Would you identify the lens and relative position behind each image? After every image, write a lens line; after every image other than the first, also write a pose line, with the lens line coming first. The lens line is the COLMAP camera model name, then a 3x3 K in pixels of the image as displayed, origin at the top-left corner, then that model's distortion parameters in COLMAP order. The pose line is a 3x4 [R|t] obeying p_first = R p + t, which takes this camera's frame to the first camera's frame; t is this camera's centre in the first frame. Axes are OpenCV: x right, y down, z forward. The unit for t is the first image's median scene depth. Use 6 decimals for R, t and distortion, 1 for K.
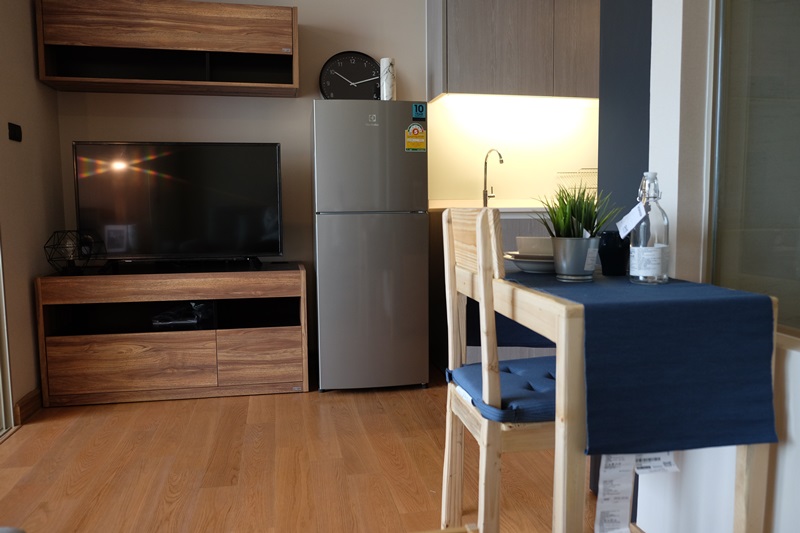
lens RADIAL K [[603.3, 0, 400.0], [0, 603.3, 266.5], [0, 0, 1]] dist [-0.055569, 0.040585]
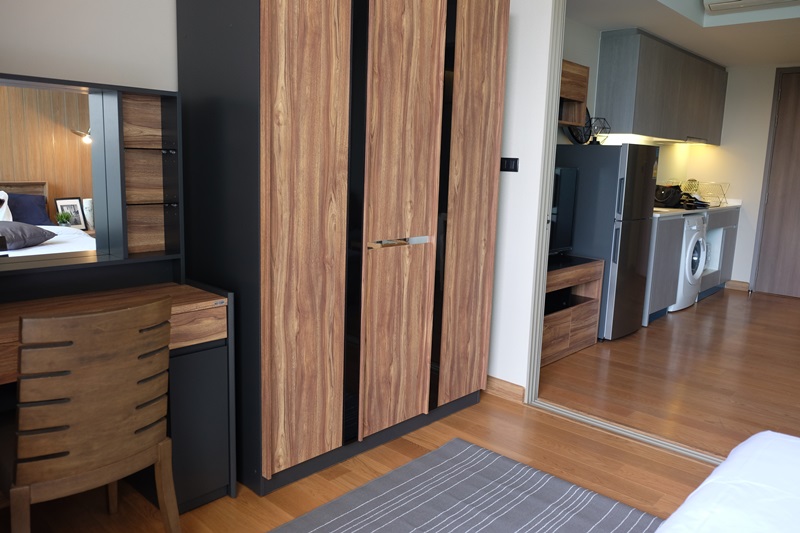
lens RADIAL K [[603.3, 0, 400.0], [0, 603.3, 266.5], [0, 0, 1]] dist [-0.055569, 0.040585]
pose [[0.814239, -0.066003, 0.576765, -1.416128], [0.010385, 0.995013, 0.099205, -0.129151], [-0.580437, -0.074787, 0.810864, 0.118314]]
